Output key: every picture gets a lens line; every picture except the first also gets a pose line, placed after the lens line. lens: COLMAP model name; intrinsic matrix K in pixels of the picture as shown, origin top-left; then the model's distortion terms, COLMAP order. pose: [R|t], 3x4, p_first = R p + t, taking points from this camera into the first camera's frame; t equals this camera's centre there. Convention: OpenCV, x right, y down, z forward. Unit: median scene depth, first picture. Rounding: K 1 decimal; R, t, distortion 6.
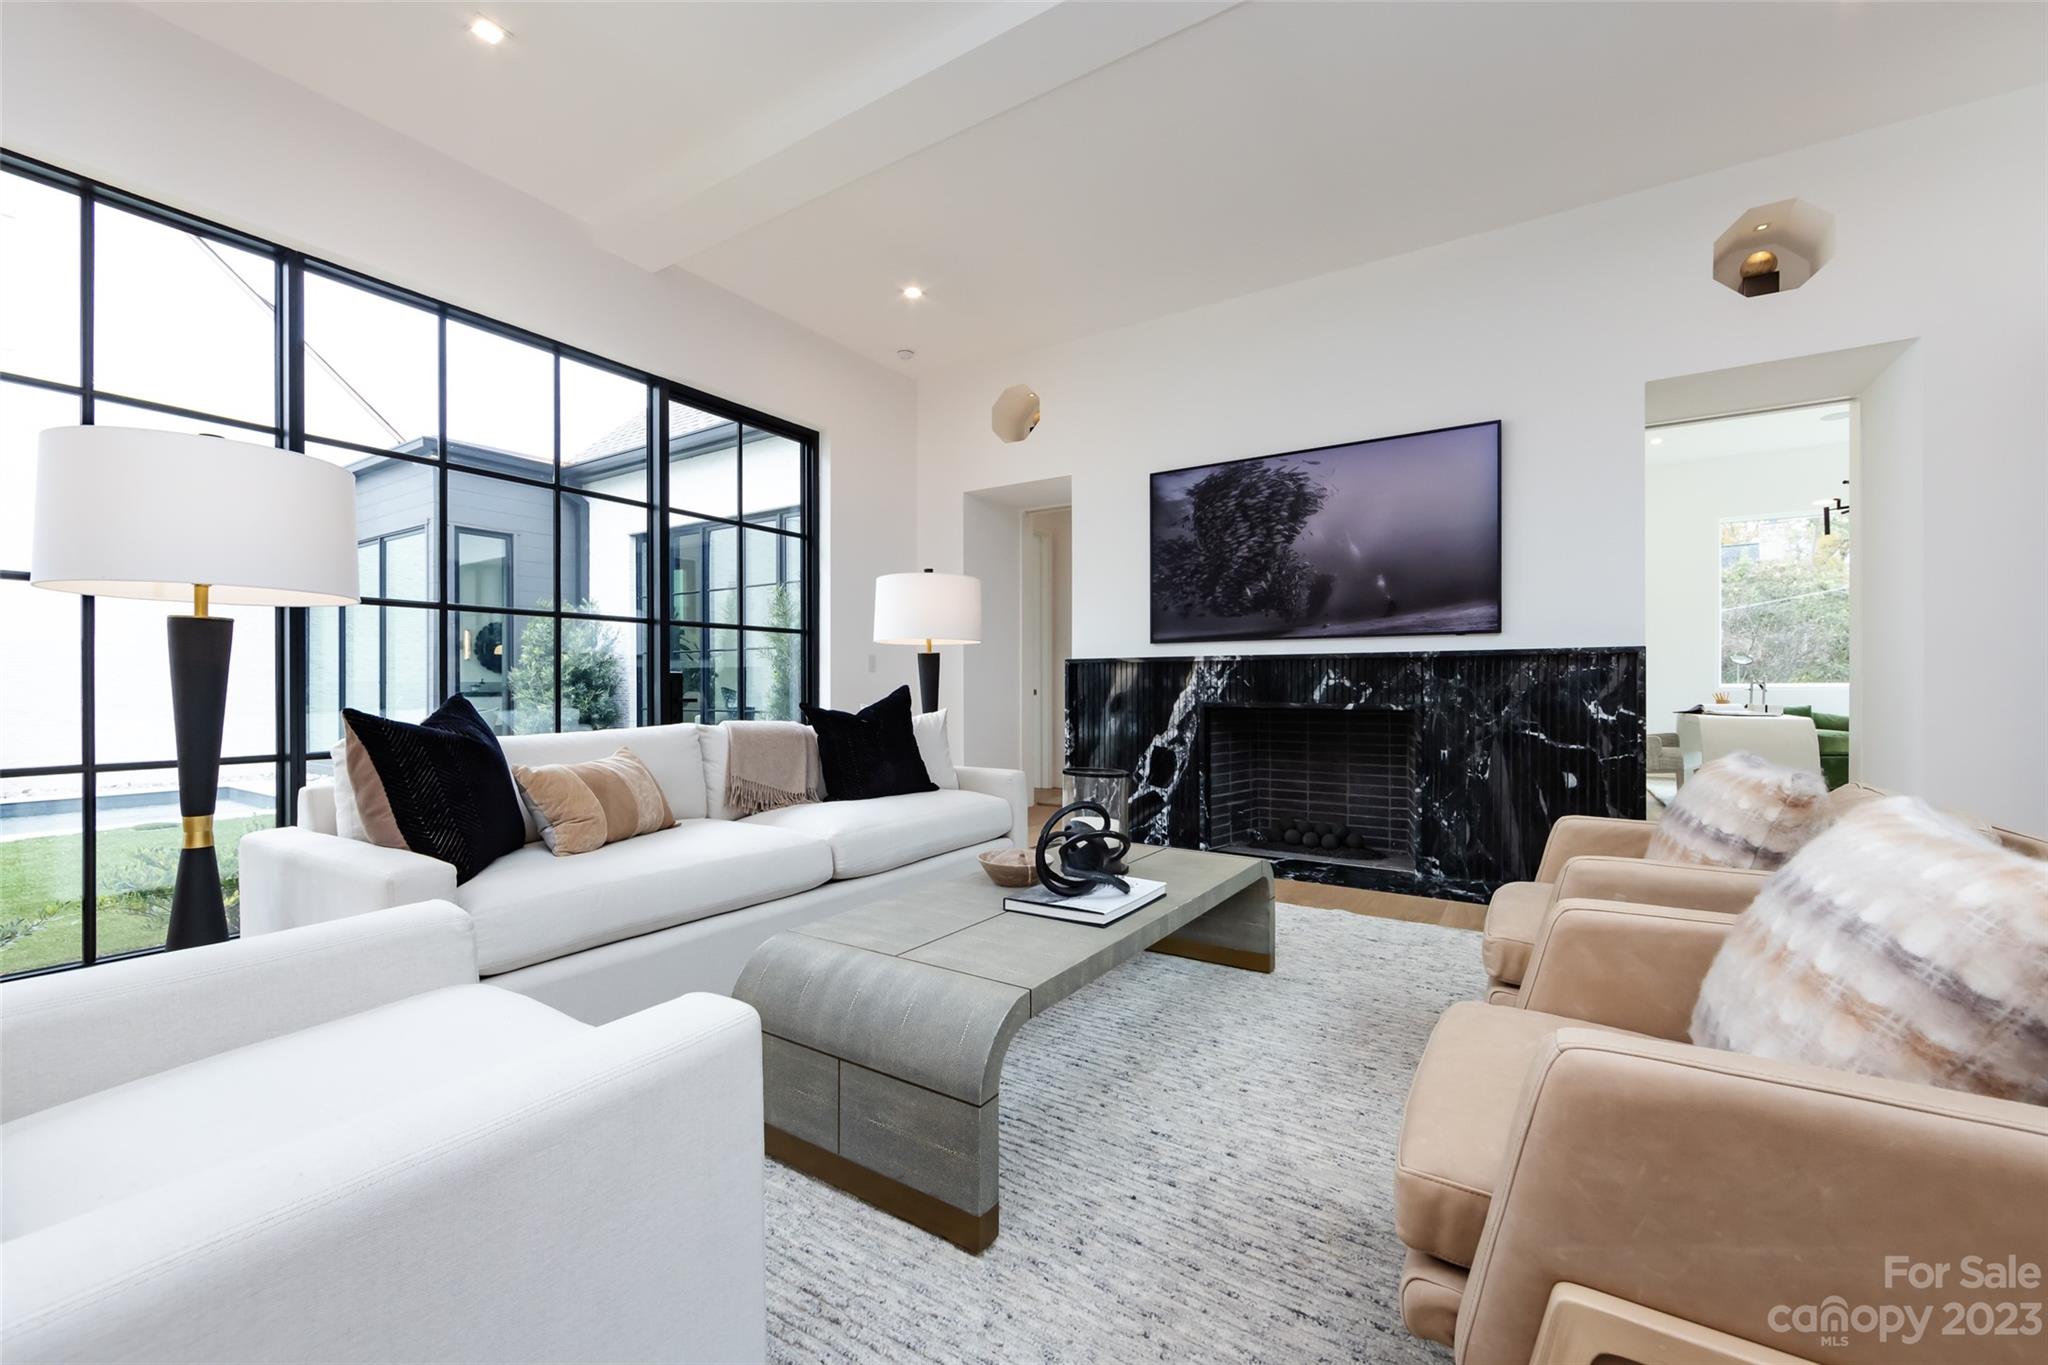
lens RADIAL K [[809.6, 0, 993.6], [0, 809.6, 678.0], [0, 0, 1]] dist [-0.003985, -0.000814]
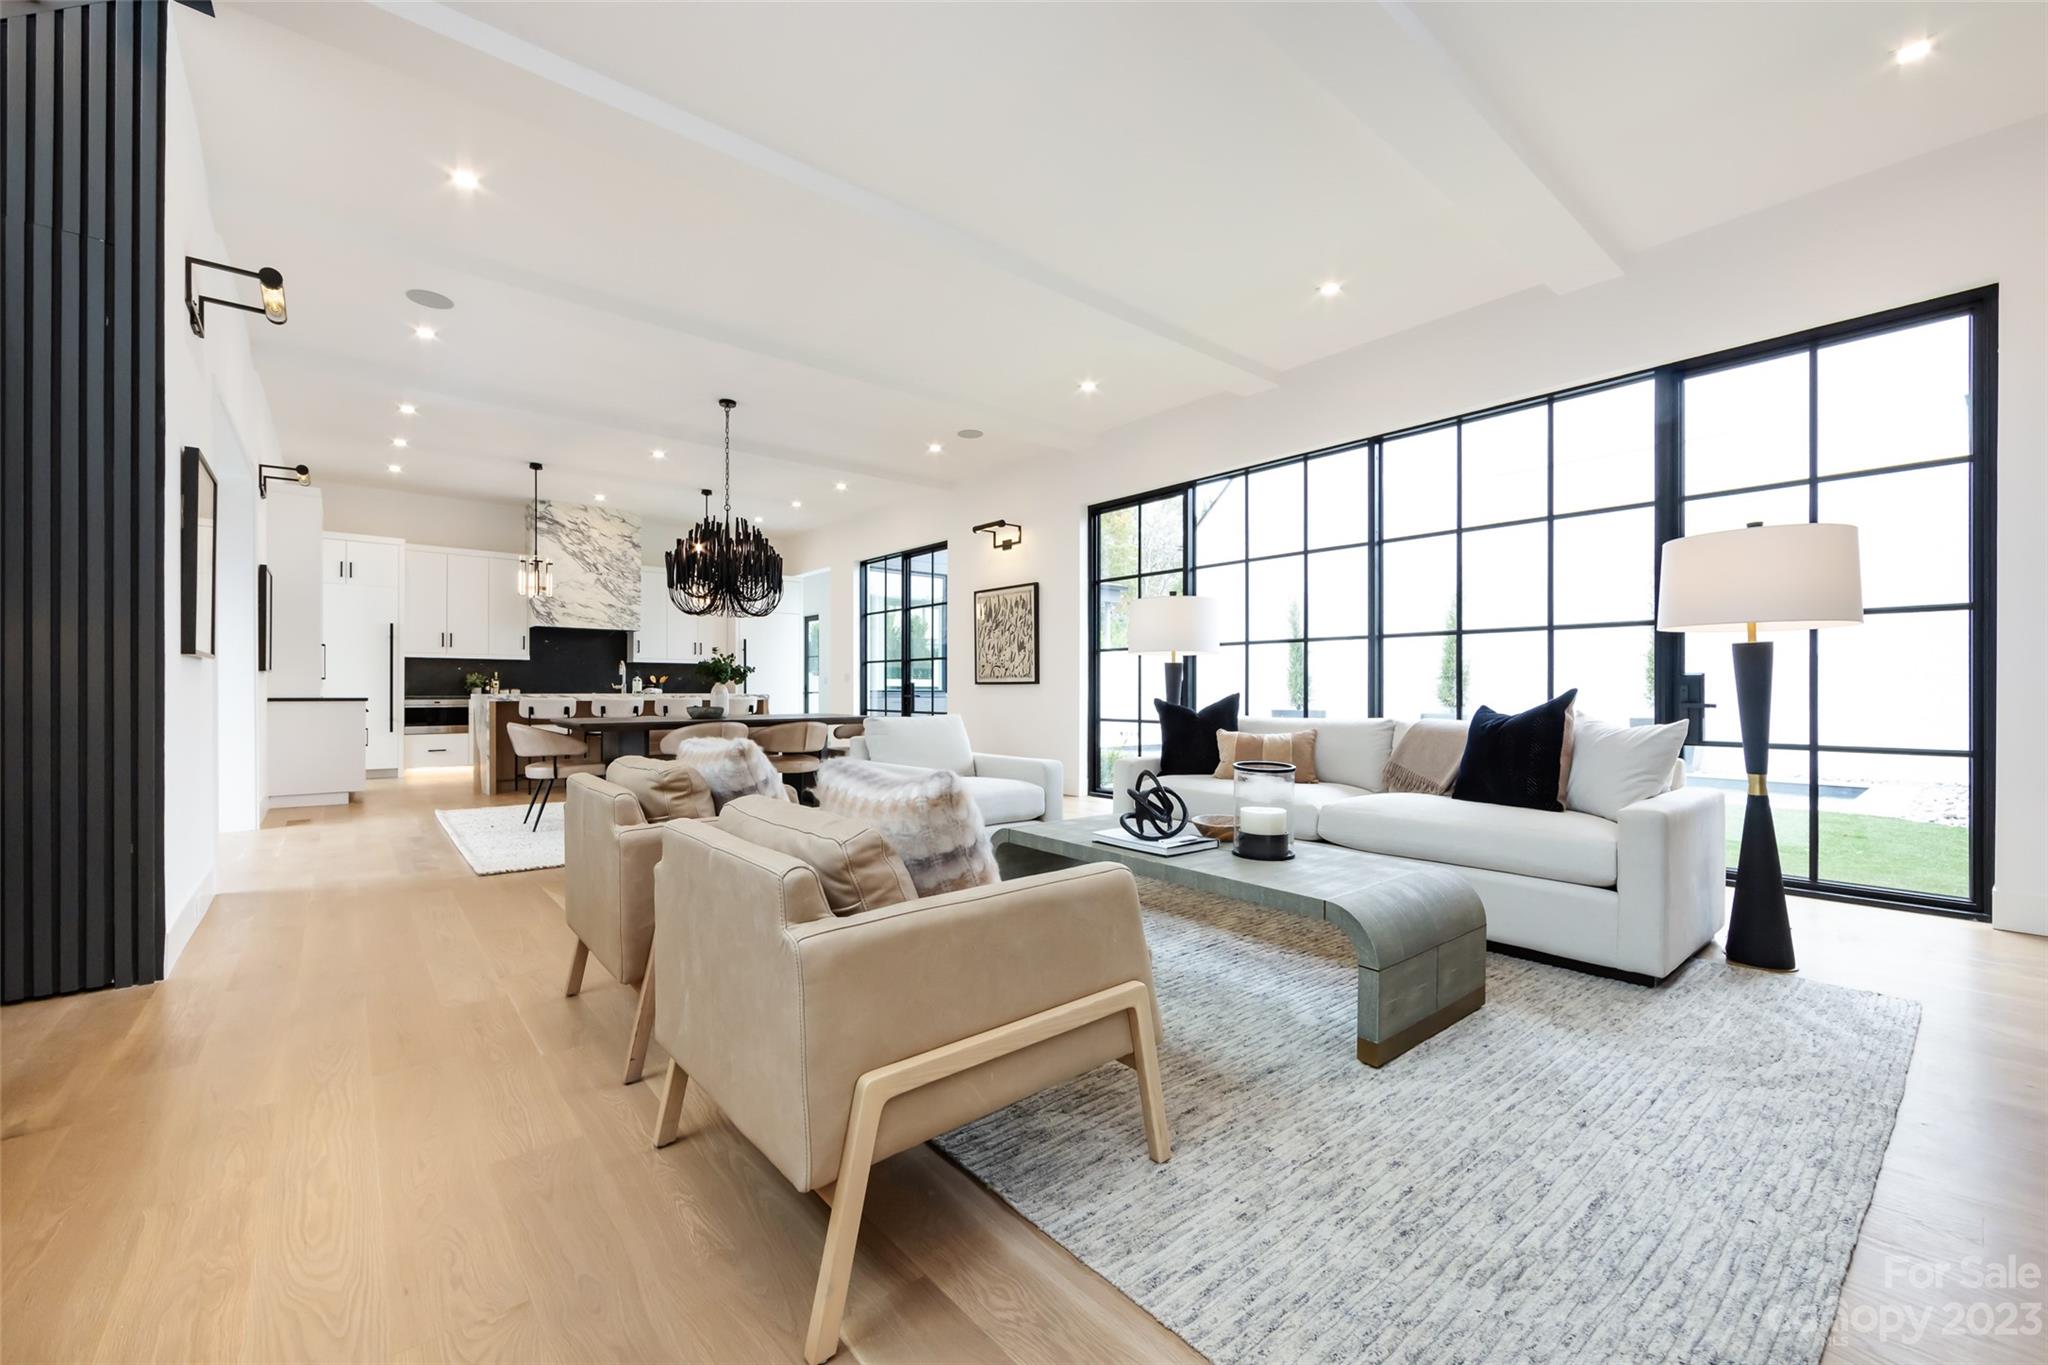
lens RADIAL K [[809.6, 0, 1027.1], [0, 809.6, 689.7], [0, 0, 1]] dist [-0.003985, -0.000814]
pose [[-0.267048, 0.002853, -0.963679, 0.657150], [0.007582, 0.999971, 0.000859, 0.004846], [0.963653, -0.007078, -0.267062, 0.483314]]
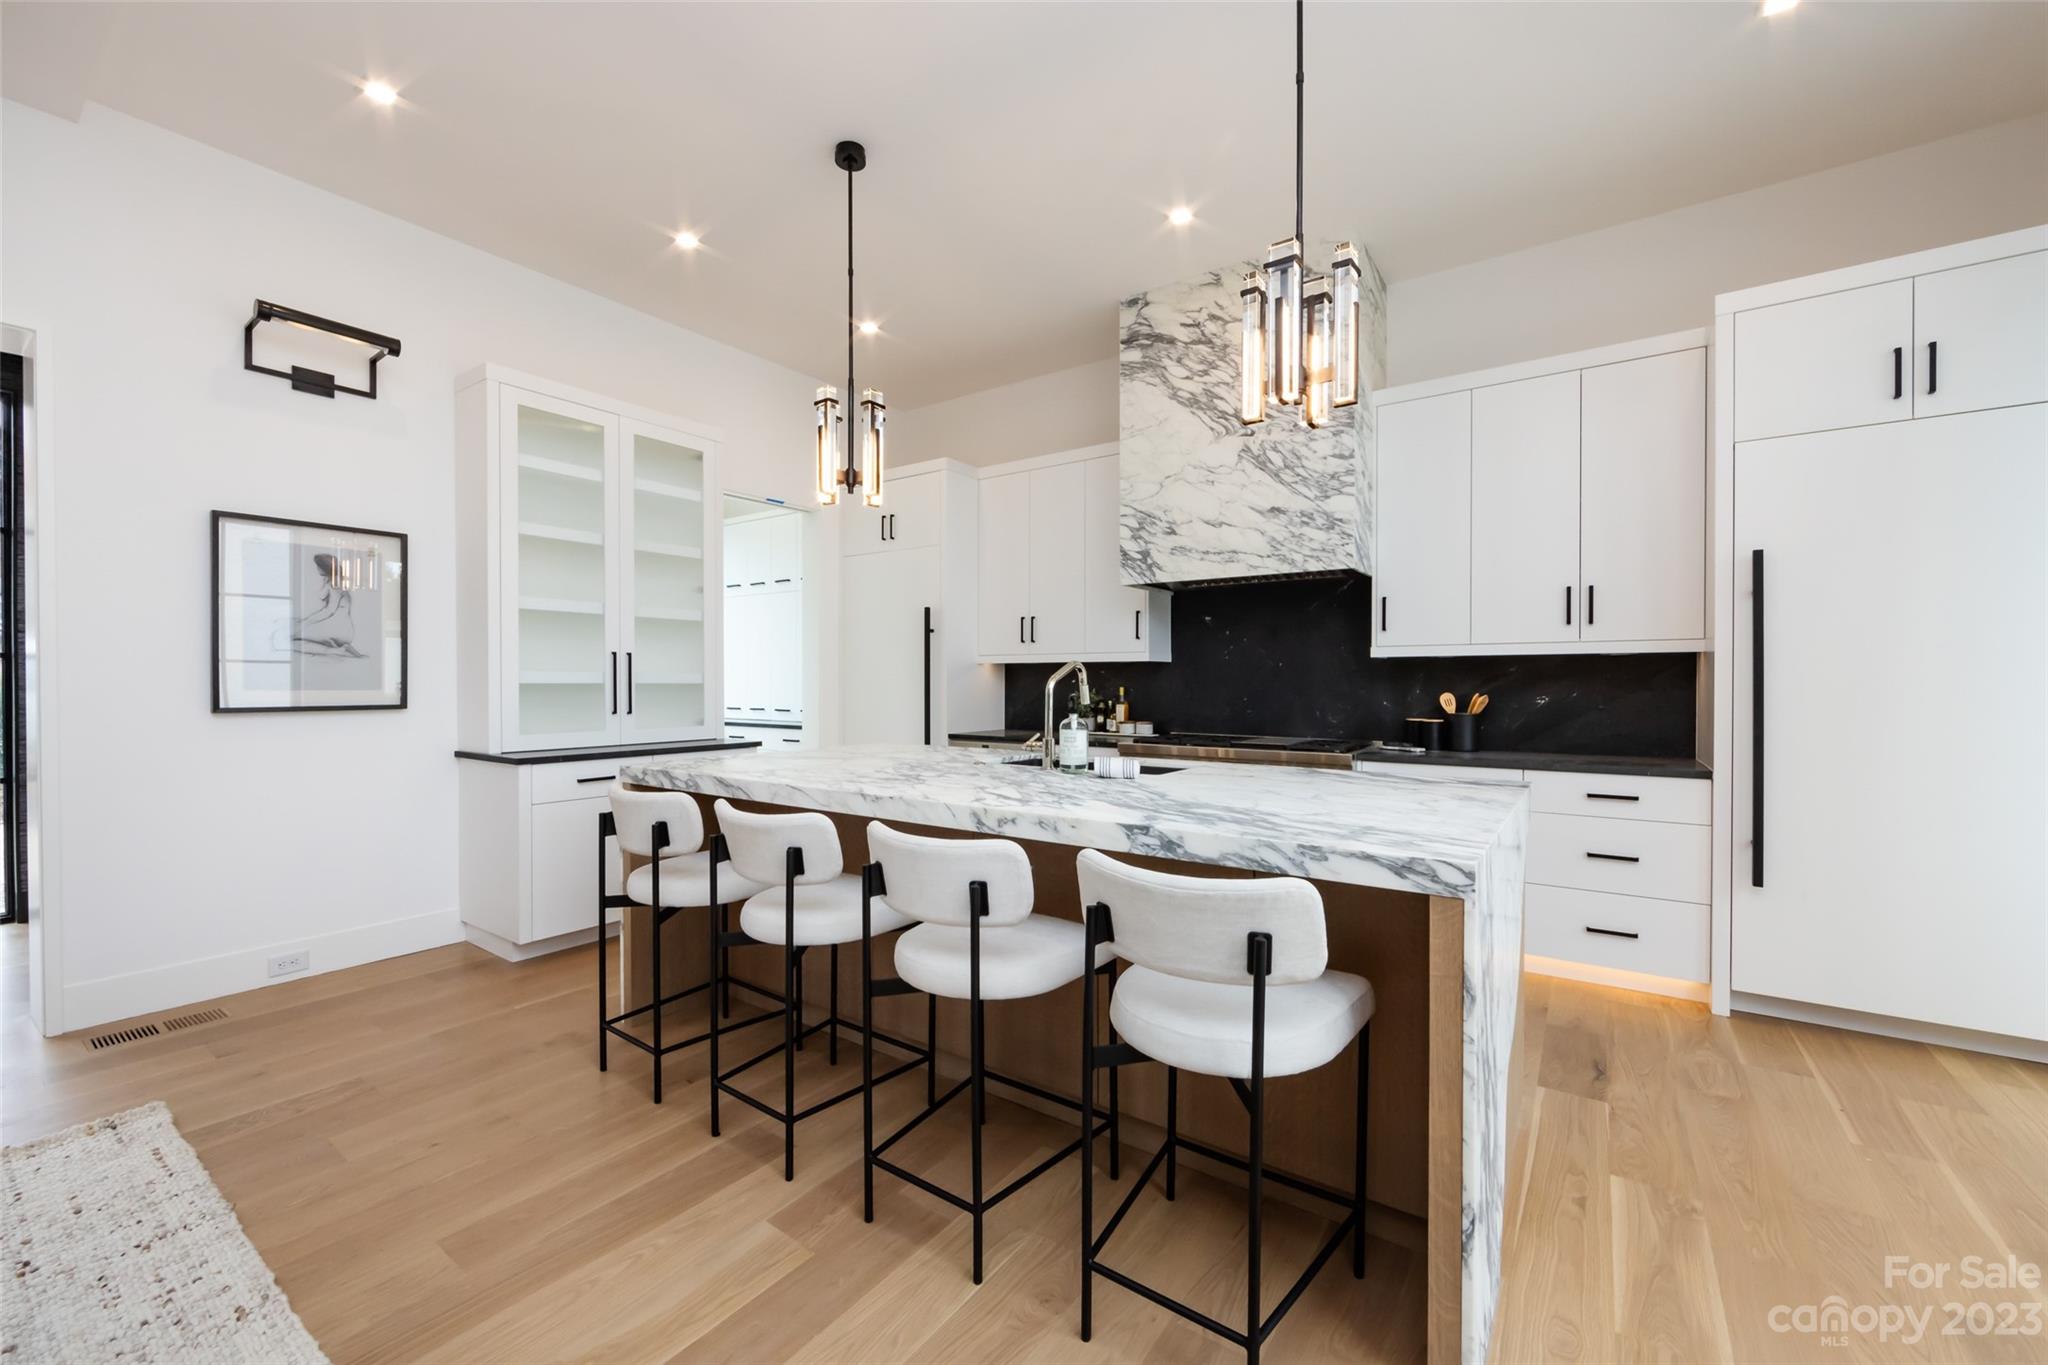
lens RADIAL K [[809.6, 0, 1018.5], [0, 809.6, 683.6], [0, 0, 1]] dist [-0.003985, -0.000814]
pose [[-0.999334, 0.005285, 0.036112, -0.857569], [0.005076, 0.999970, -0.005867, -0.047882], [-0.036141, -0.005679, -0.999331, -0.320761]]
